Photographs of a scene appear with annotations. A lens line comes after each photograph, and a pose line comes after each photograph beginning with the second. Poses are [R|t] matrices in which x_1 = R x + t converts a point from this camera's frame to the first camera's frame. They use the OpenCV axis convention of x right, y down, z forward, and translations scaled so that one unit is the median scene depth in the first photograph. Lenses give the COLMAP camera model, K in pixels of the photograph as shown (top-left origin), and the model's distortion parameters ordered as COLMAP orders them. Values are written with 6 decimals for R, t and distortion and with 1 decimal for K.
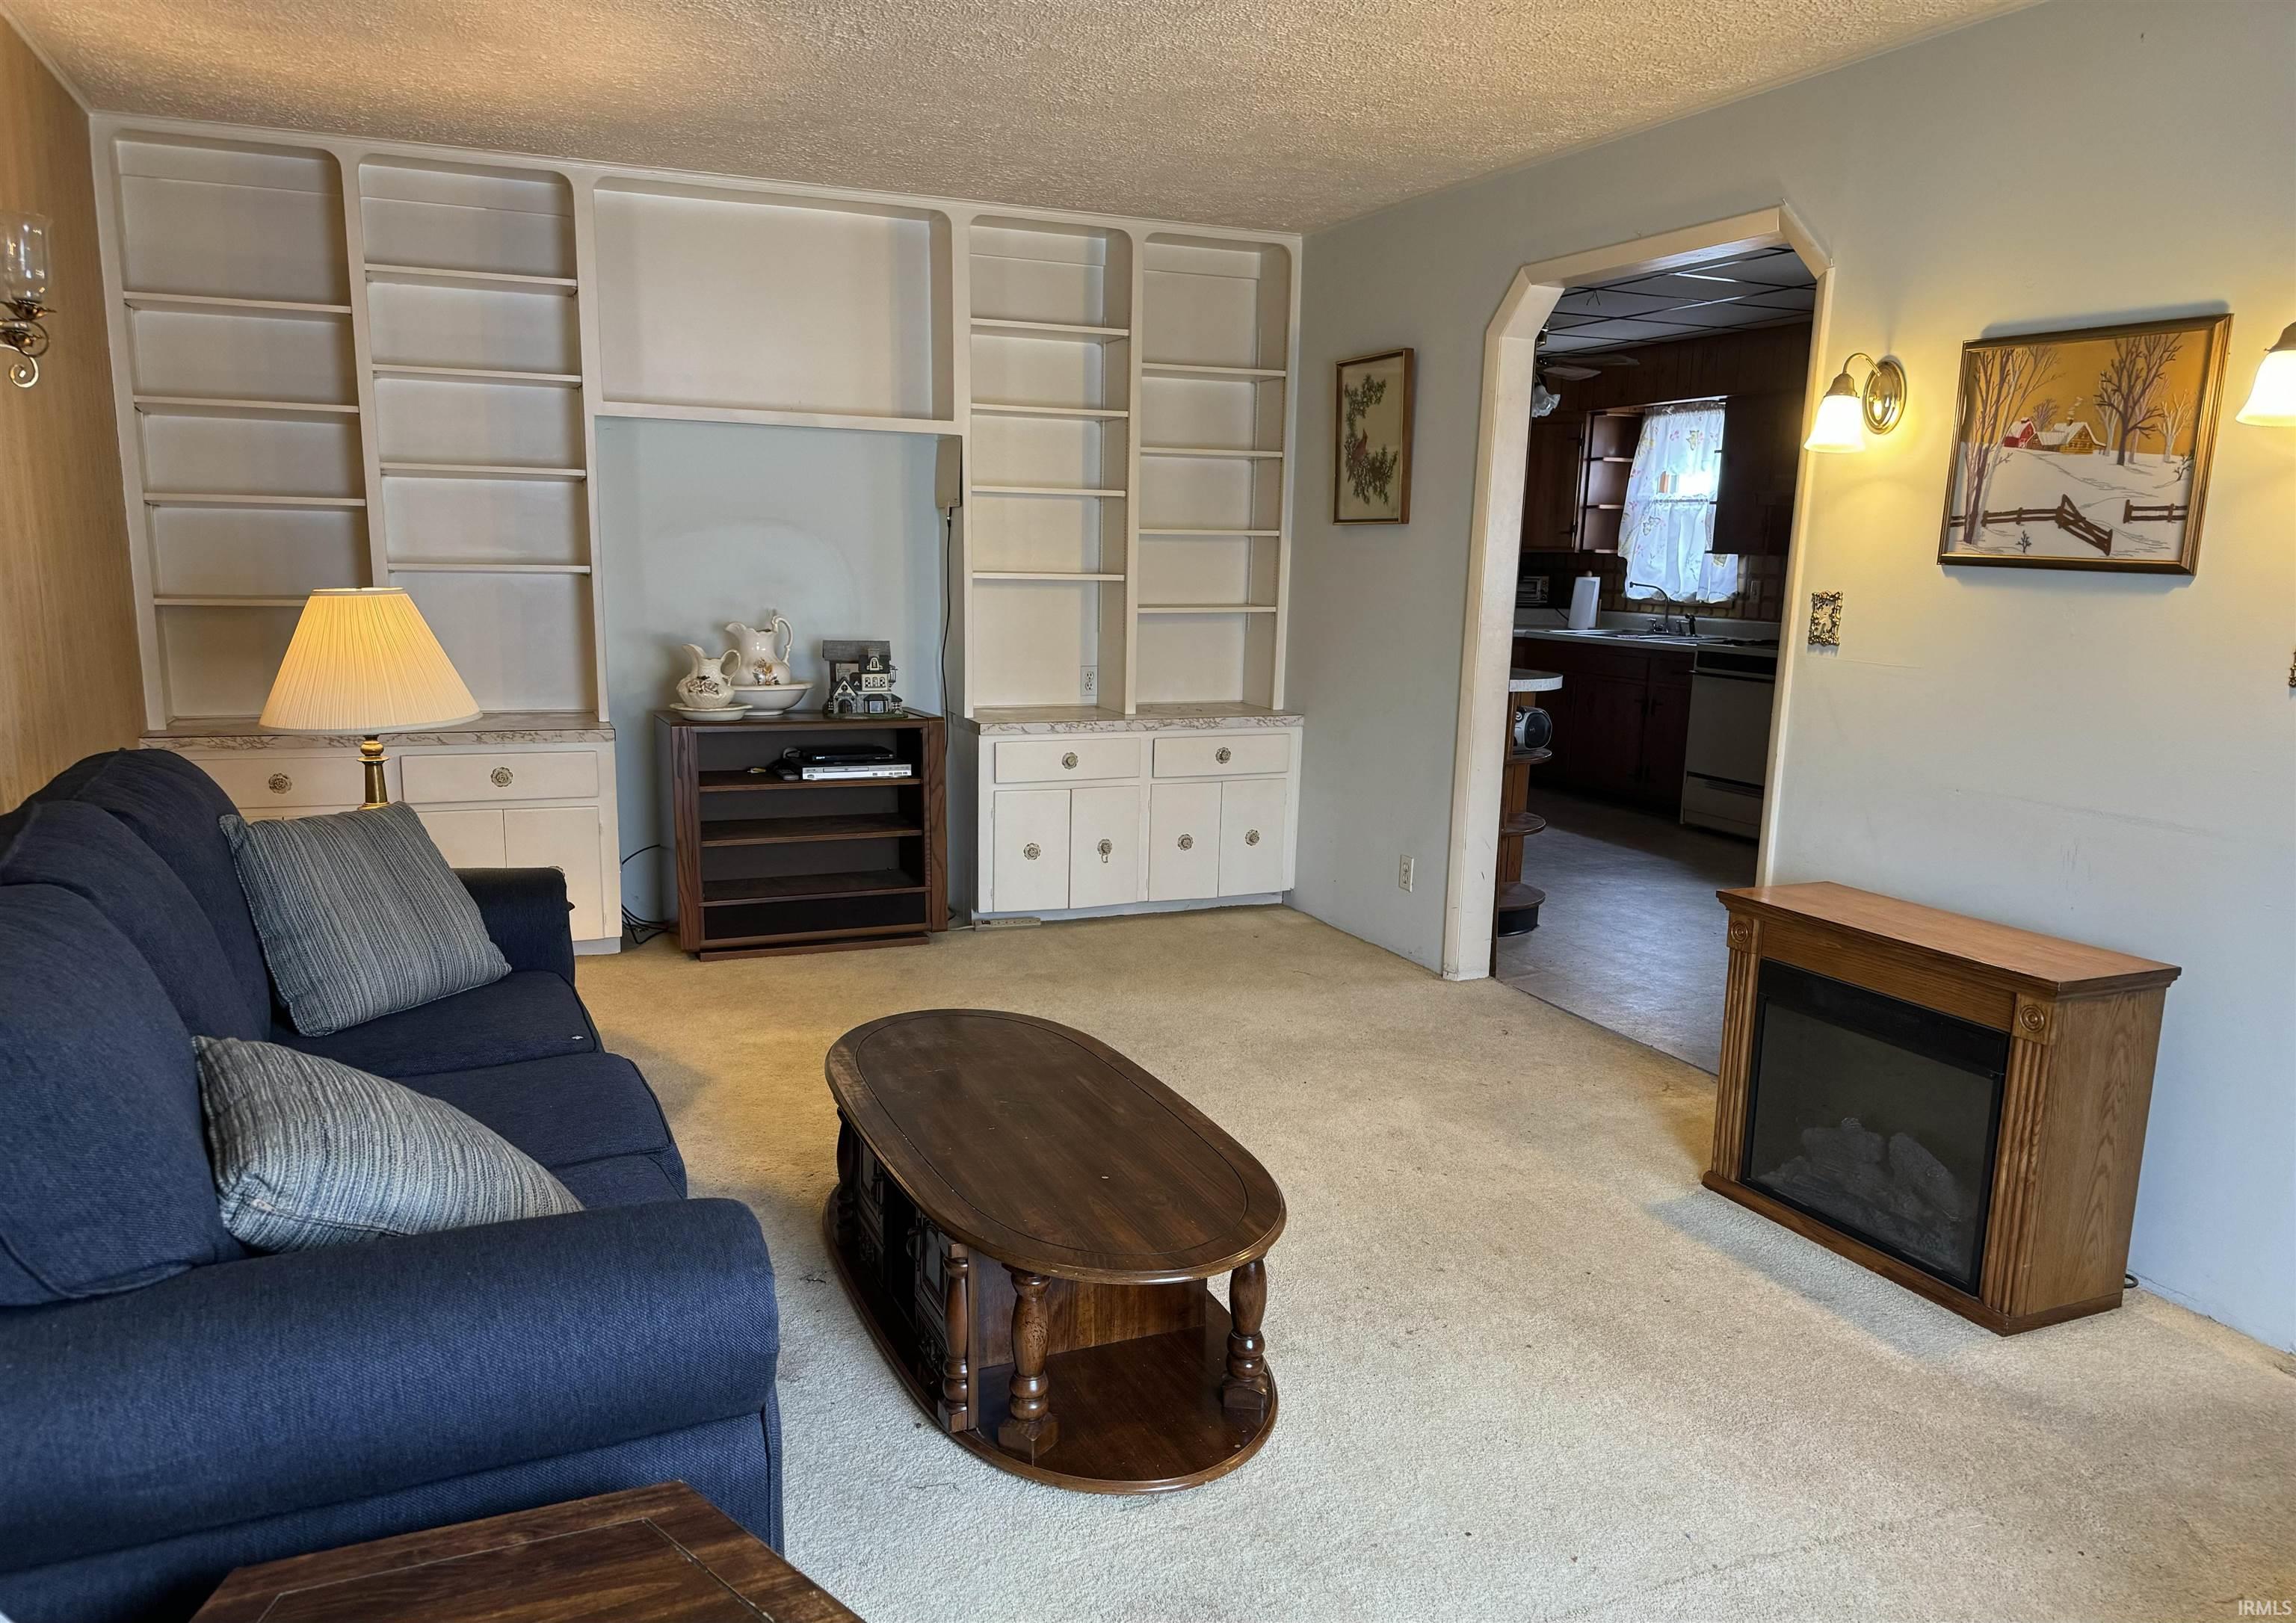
lens RADIAL K [[1609.4, 0, 1151.6], [0, 1609.4, 870.4], [0, 0, 1]] dist [0.066879, -0.000910]
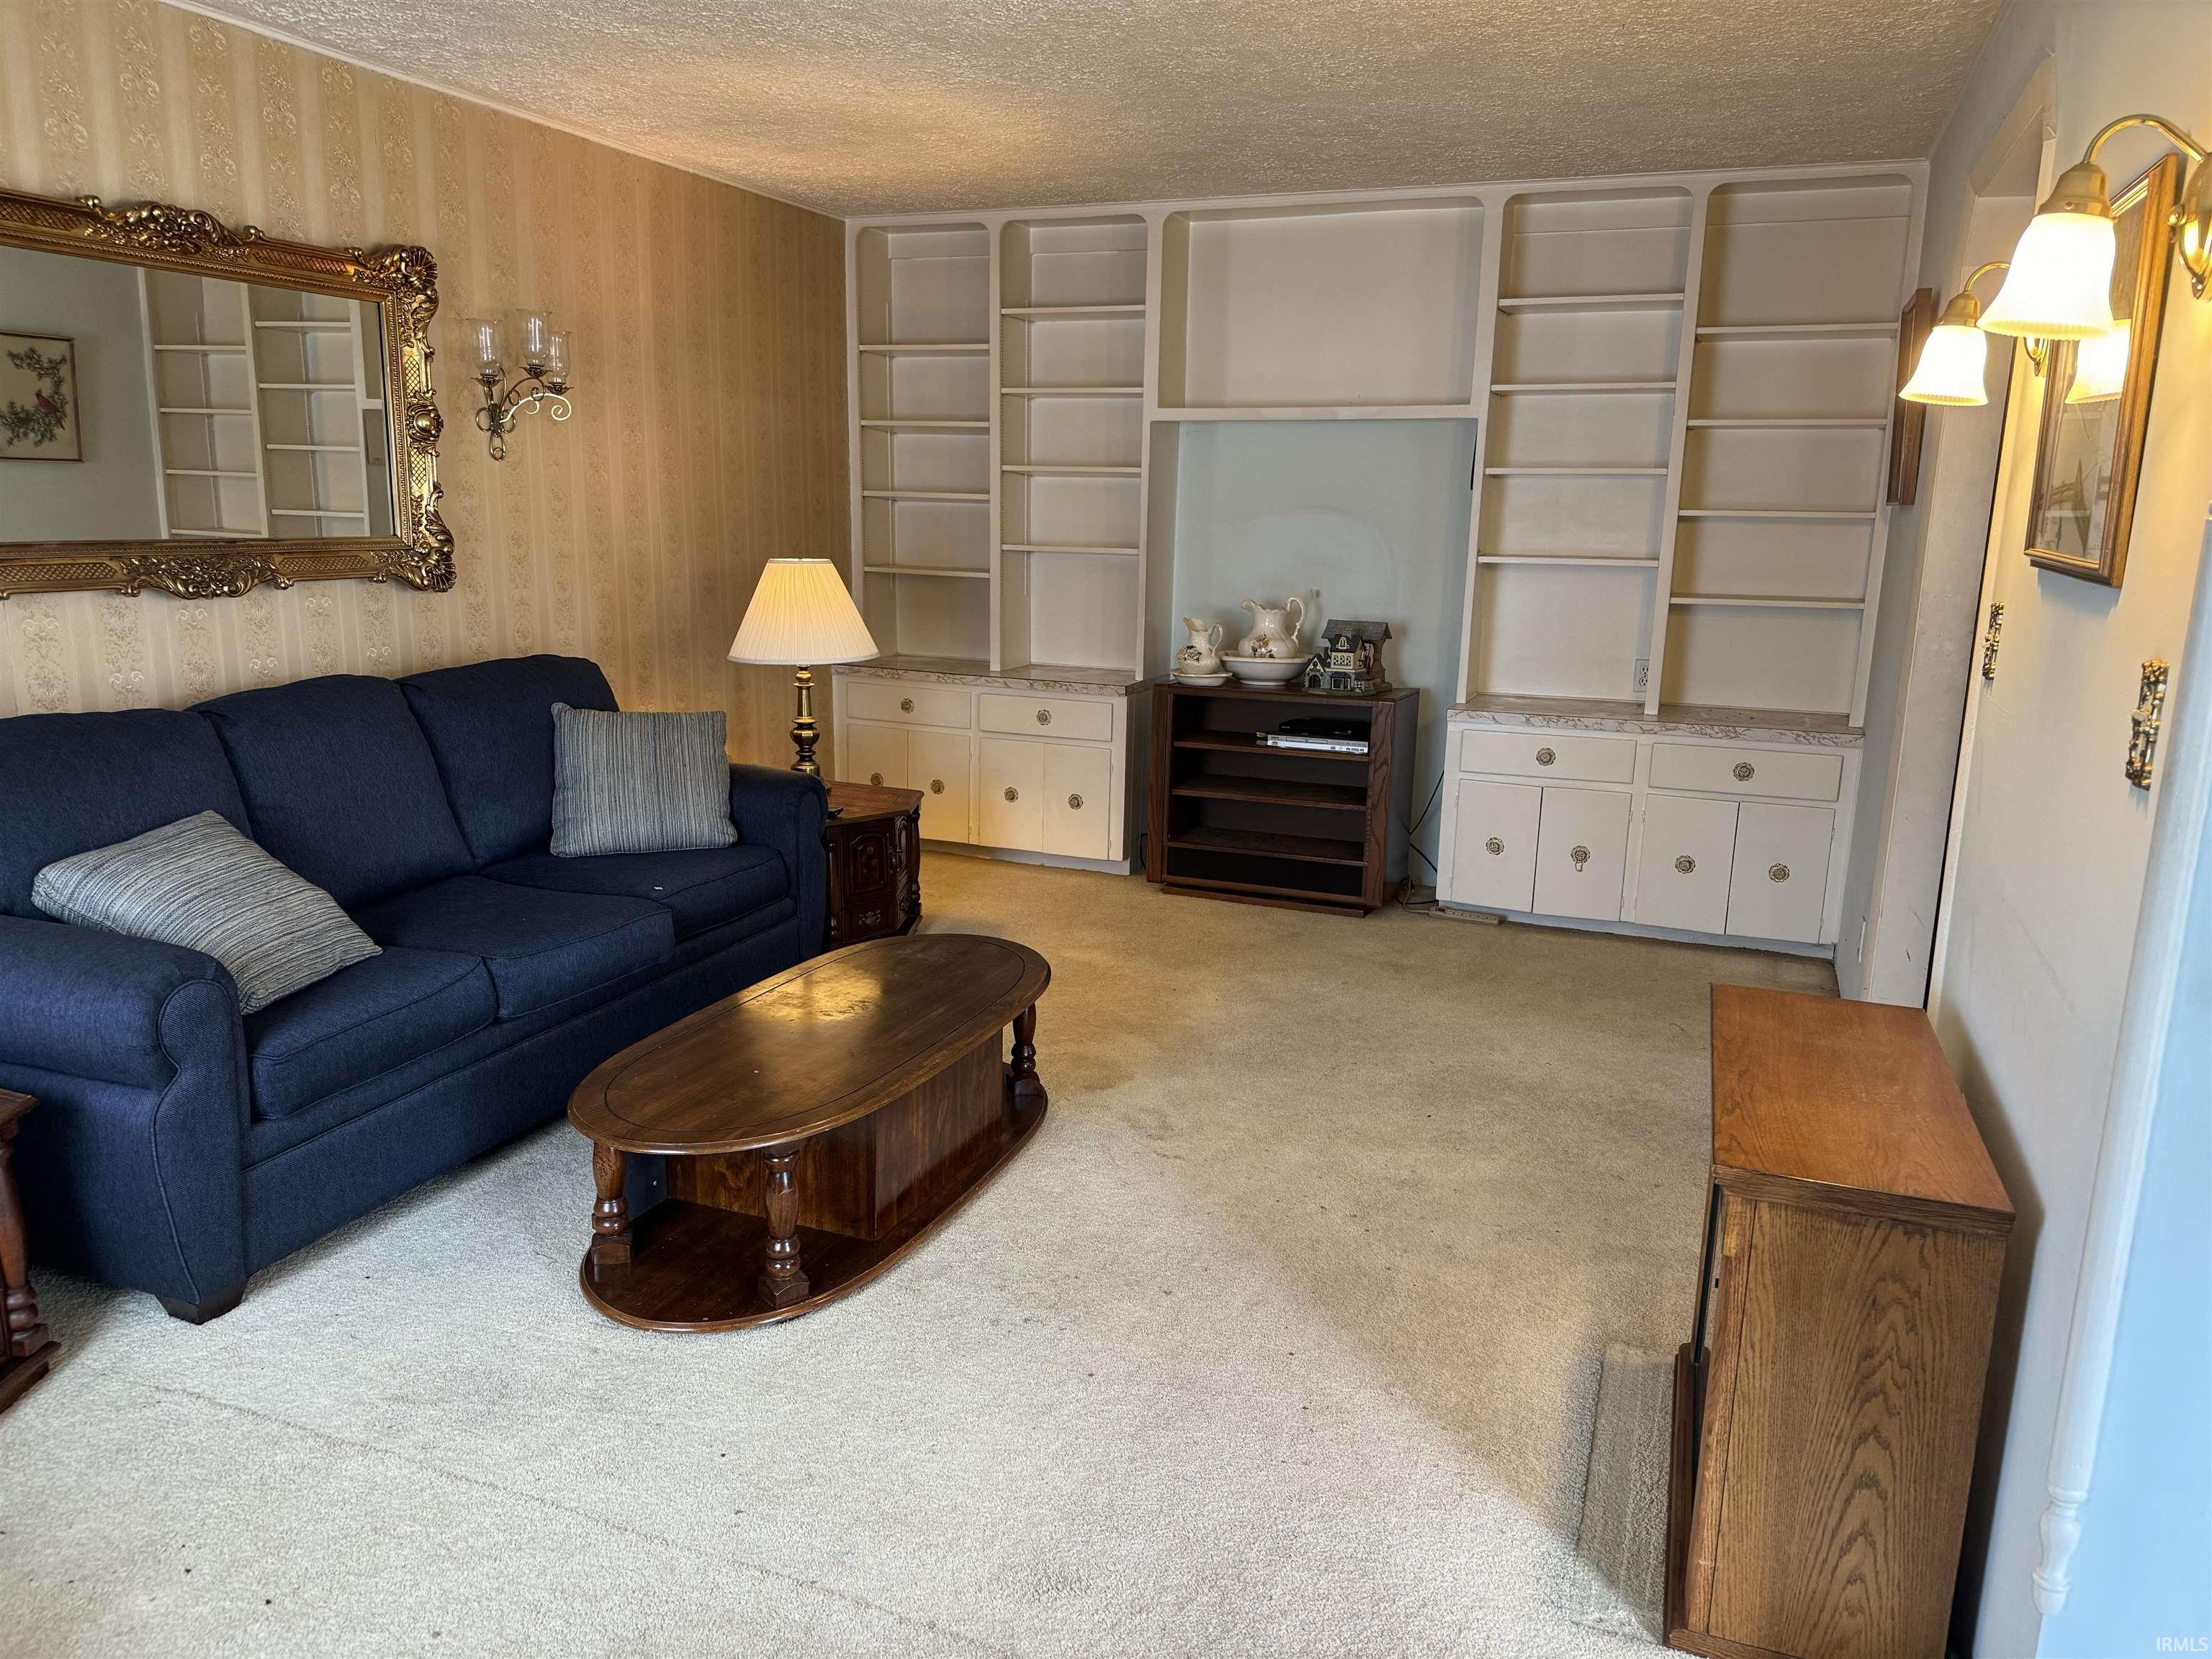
lens RADIAL K [[1547.0, 0, 1113.6], [0, 1547.0, 838.5], [0, 0, 1]] dist [0.052894, -0.061835]
pose [[0.696742, 0.142433, -0.703039, 0.447302], [-0.147344, 0.987607, 0.054061, -0.035081], [0.702026, 0.065922, 0.709094, 0.192276]]
